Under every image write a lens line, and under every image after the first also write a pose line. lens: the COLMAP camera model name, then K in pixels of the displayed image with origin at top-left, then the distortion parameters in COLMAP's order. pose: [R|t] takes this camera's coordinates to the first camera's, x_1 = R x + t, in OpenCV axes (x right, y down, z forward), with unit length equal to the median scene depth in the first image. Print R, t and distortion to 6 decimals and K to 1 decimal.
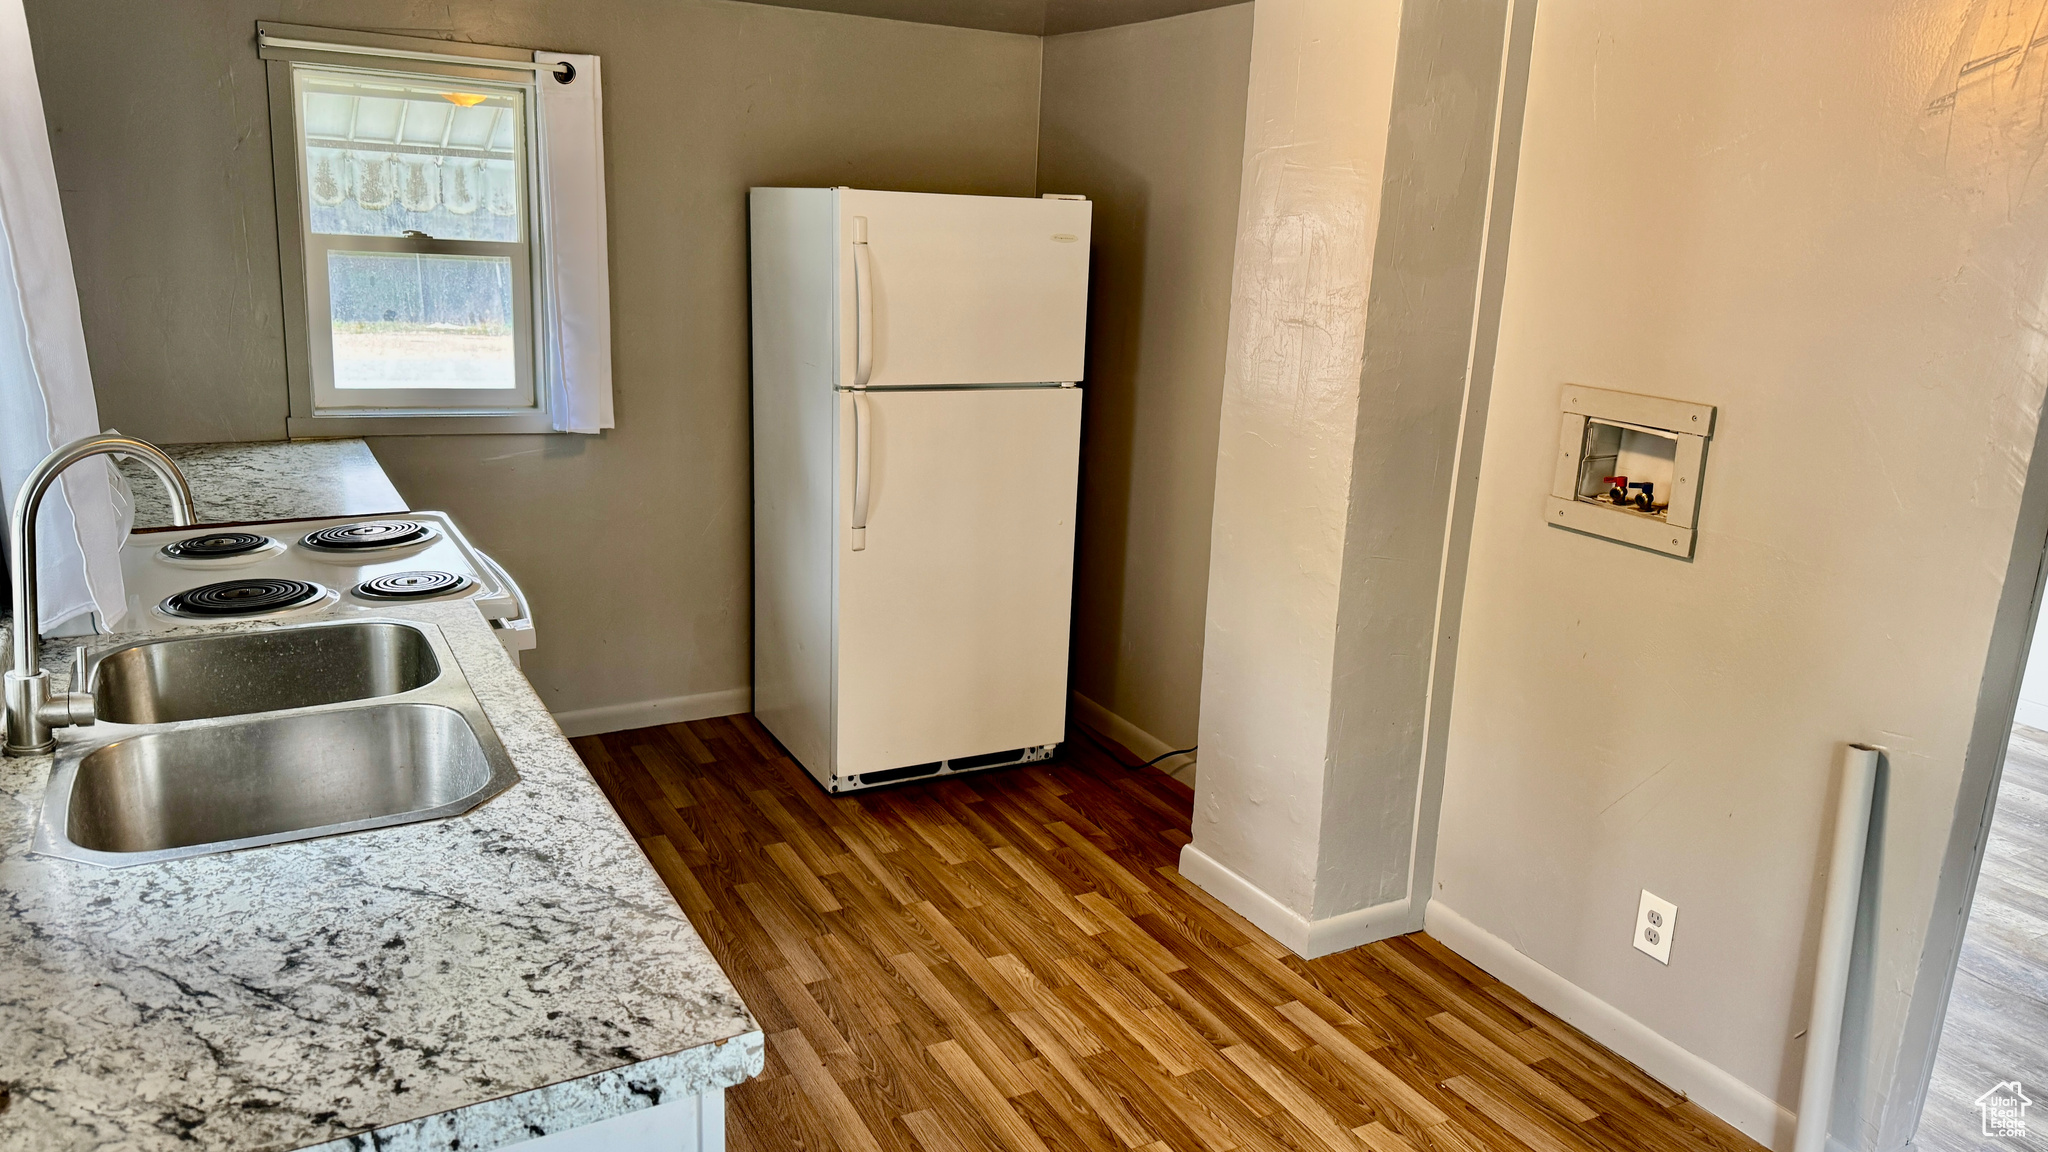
lens RADIAL K [[1441.1, 0, 1024.0], [0, 1441.1, 576.0], [0, 0, 1]] dist [0.132189, -0.177068]
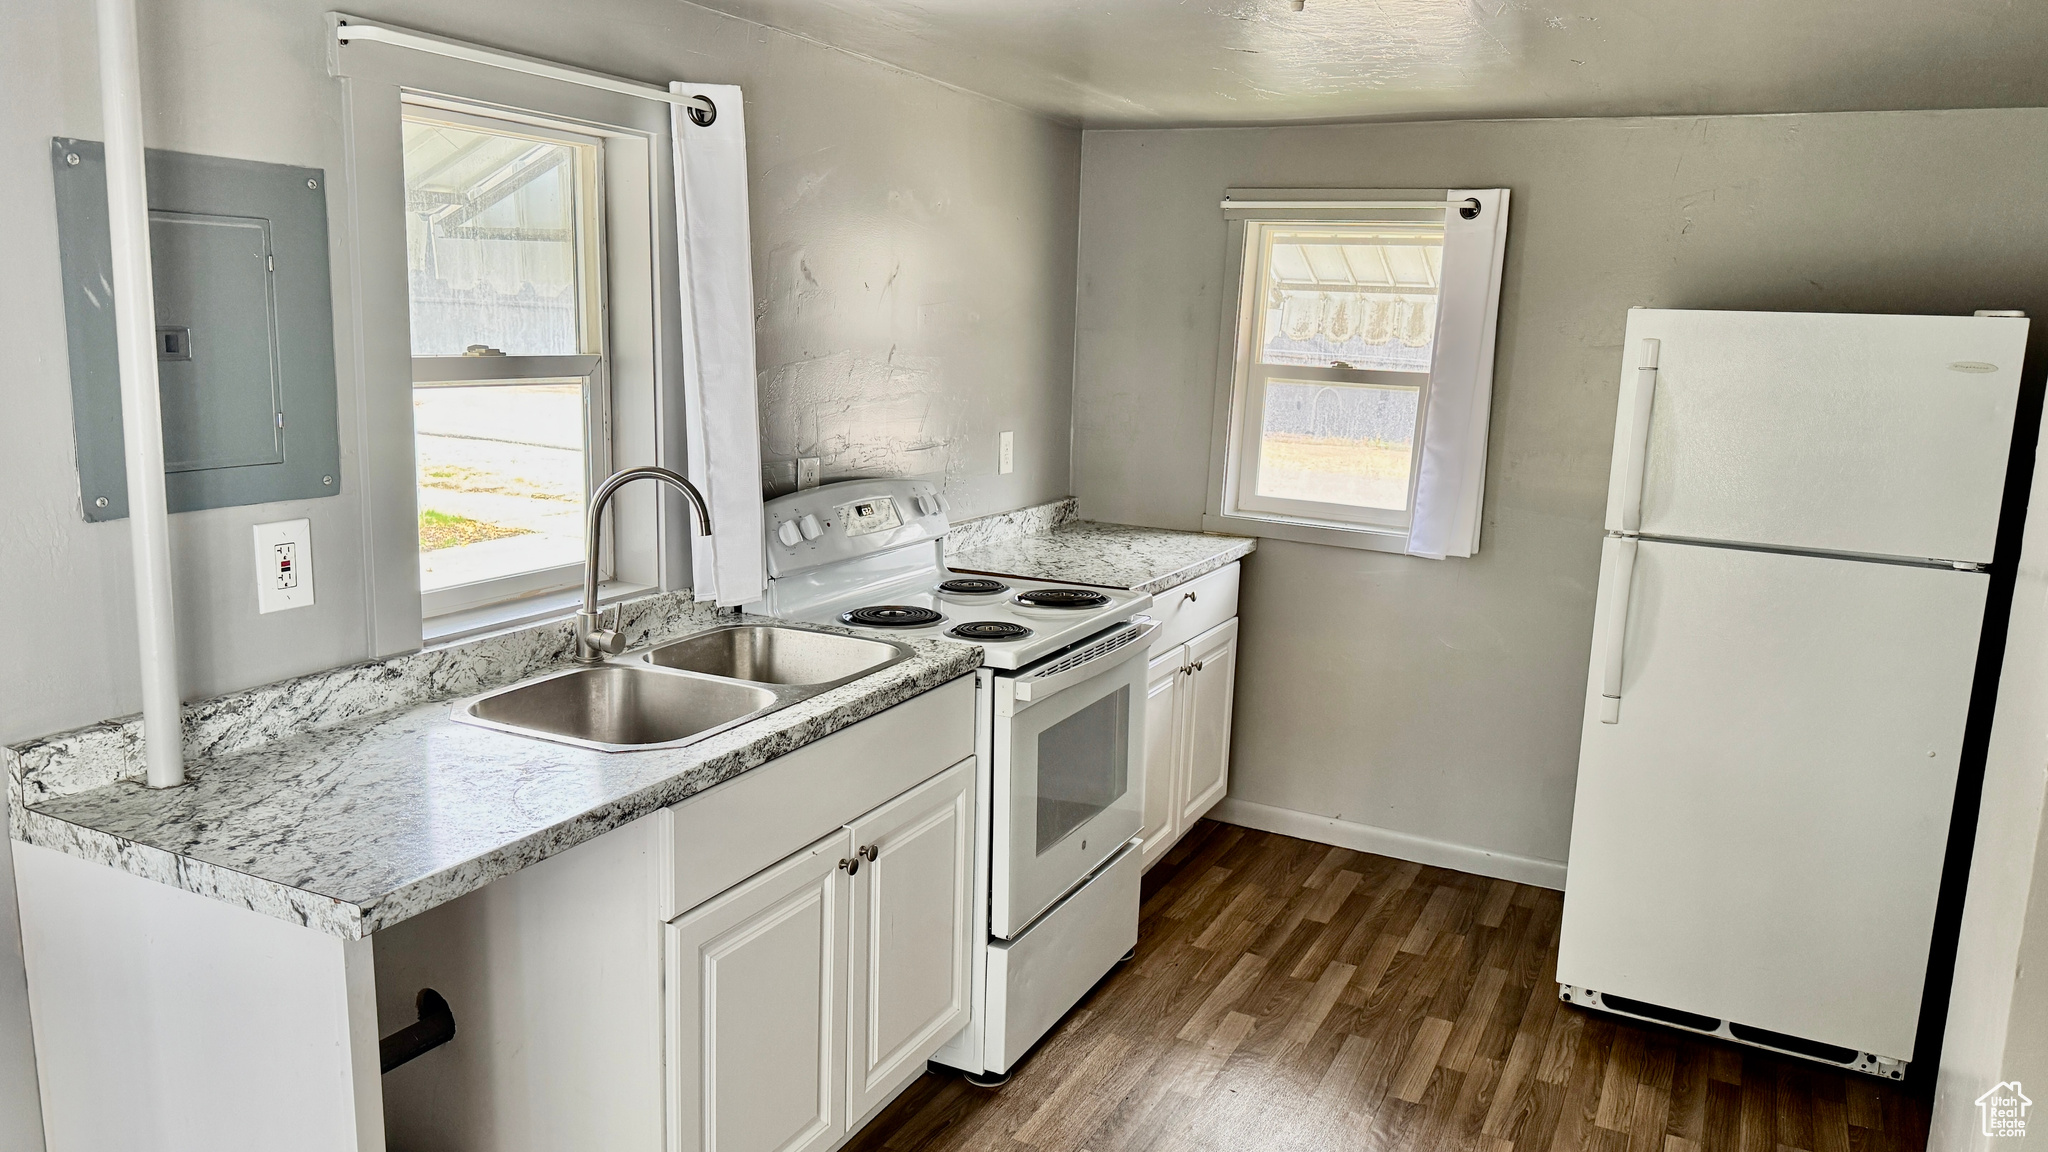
lens RADIAL K [[1441.1, 0, 1024.0], [0, 1441.1, 576.0], [0, 0, 1]] dist [0.132189, -0.177068]
pose [[0.564504, 0.128564, -0.815357, 0.369970], [-0.211348, 0.977380, 0.007787, -0.035160], [0.797914, 0.167929, 0.578907, 0.205841]]
